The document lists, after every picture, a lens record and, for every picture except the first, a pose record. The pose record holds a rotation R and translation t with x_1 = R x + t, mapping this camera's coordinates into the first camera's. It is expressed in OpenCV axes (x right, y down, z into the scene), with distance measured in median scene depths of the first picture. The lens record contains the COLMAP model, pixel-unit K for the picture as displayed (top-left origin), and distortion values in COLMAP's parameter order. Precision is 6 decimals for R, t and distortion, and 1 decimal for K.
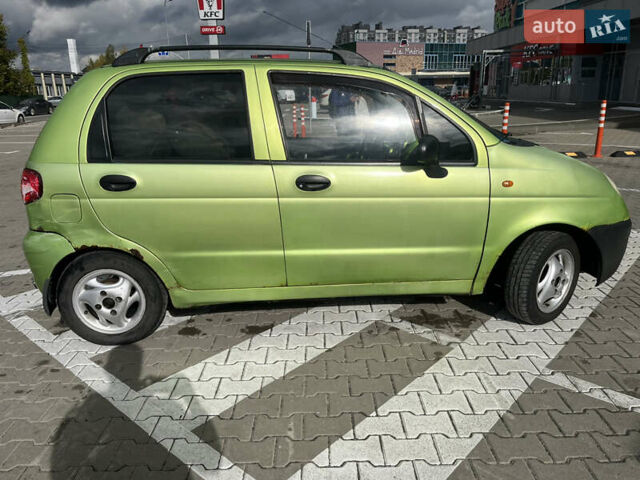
lens RADIAL K [[482.1, 0, 315.6], [0, 482.1, 246.1], [0, 0, 1]] dist [0.089429, -0.121875]
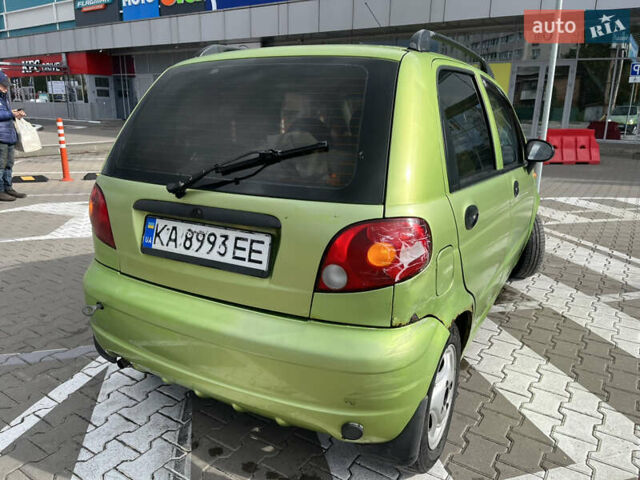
lens RADIAL K [[482.1, 0, 315.6], [0, 482.1, 246.1], [0, 0, 1]] dist [0.089429, -0.121875]
pose [[0.561679, -0.198116, 0.803285, -0.113788], [0.227182, 0.970519, 0.080510, -0.019584], [-0.795553, 0.137271, 0.590128, 0.080799]]
